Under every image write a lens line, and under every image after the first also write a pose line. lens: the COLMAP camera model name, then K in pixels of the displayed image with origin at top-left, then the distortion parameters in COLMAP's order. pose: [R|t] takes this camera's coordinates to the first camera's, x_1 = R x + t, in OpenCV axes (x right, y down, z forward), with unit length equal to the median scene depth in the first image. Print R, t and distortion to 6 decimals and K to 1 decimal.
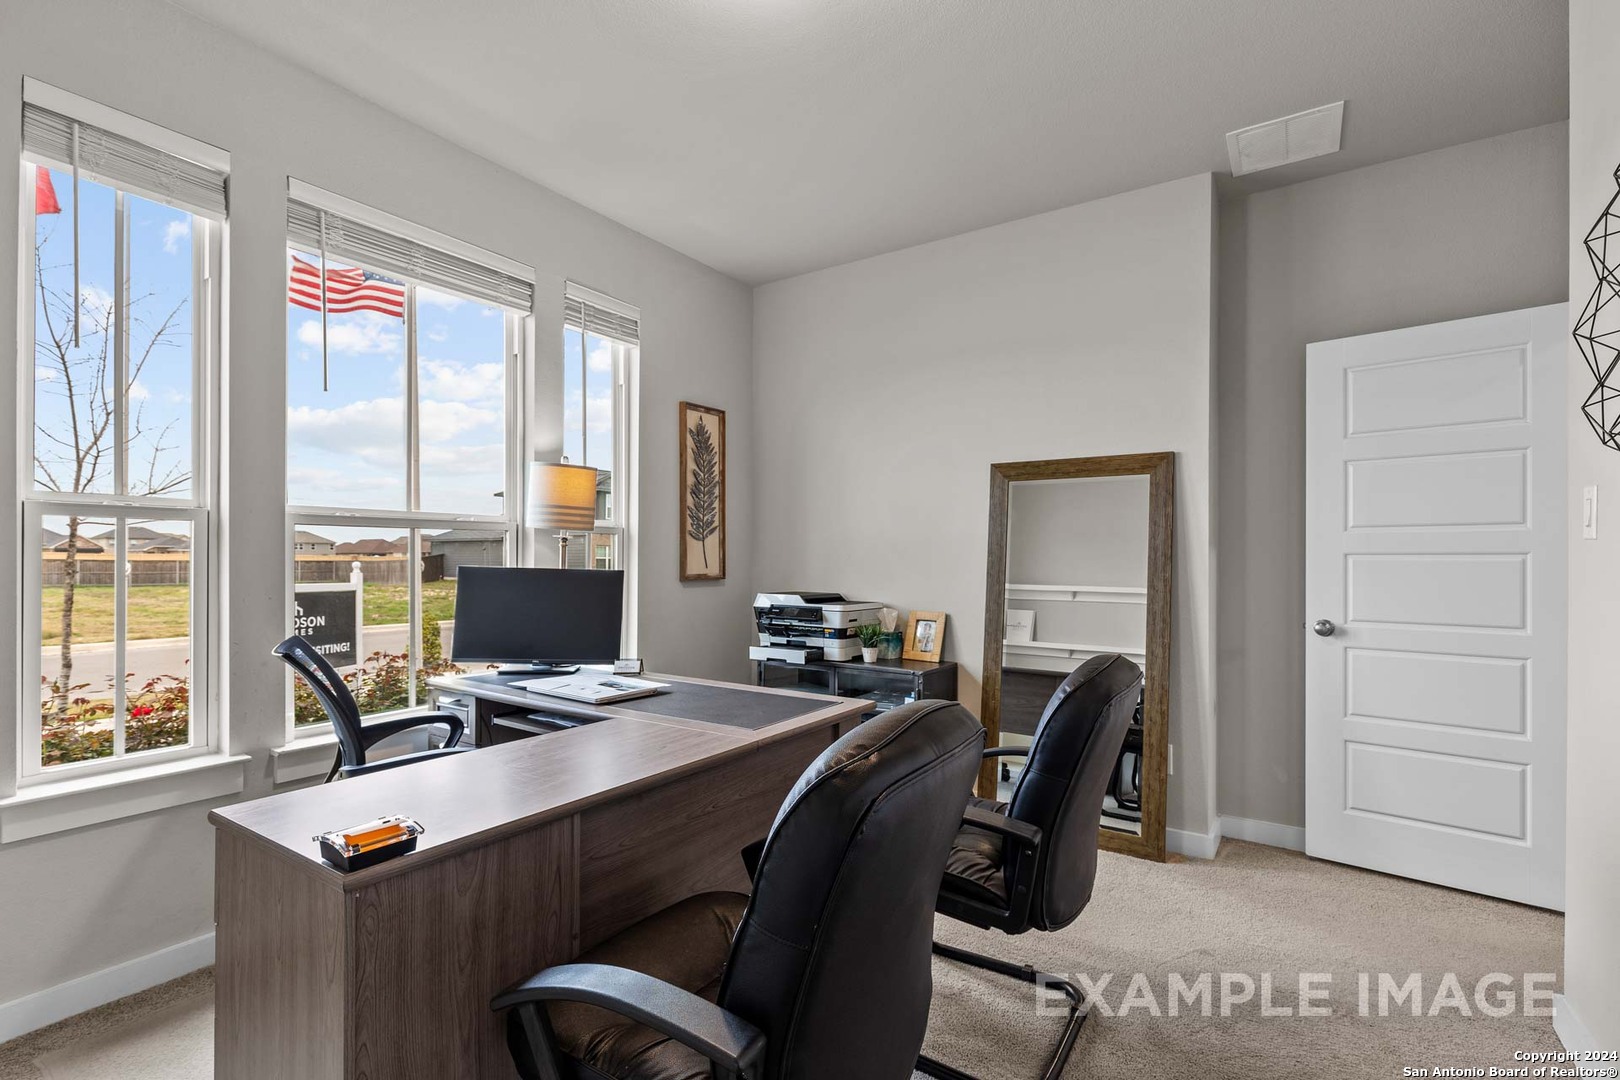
lens RADIAL K [[725.6, 0, 818.4], [0, 725.6, 557.1], [0, 0, 1]] dist [0.002347, 0.000183]
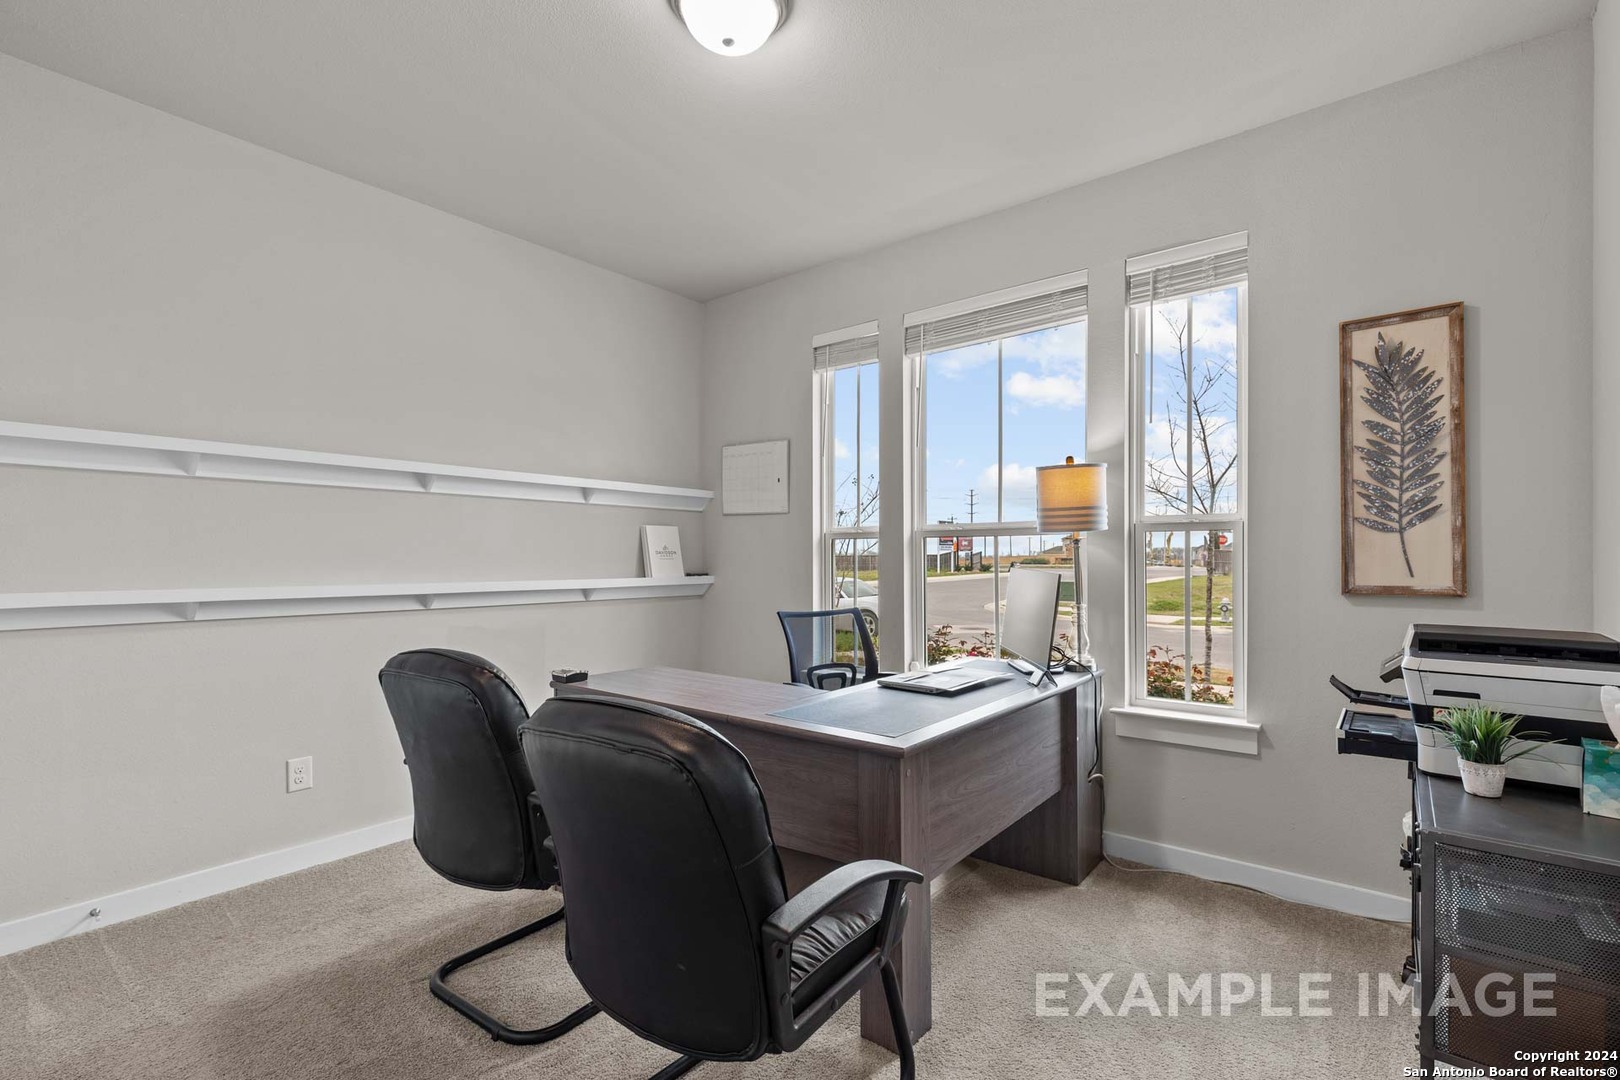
lens RADIAL K [[725.6, 0, 818.4], [0, 725.6, 557.1], [0, 0, 1]] dist [0.002347, 0.000183]
pose [[-0.097212, -0.001205, -0.995263, 0.503963], [-0.003190, 0.999995, -0.000900, 0.000809], [0.995259, 0.003087, -0.097215, 0.576167]]
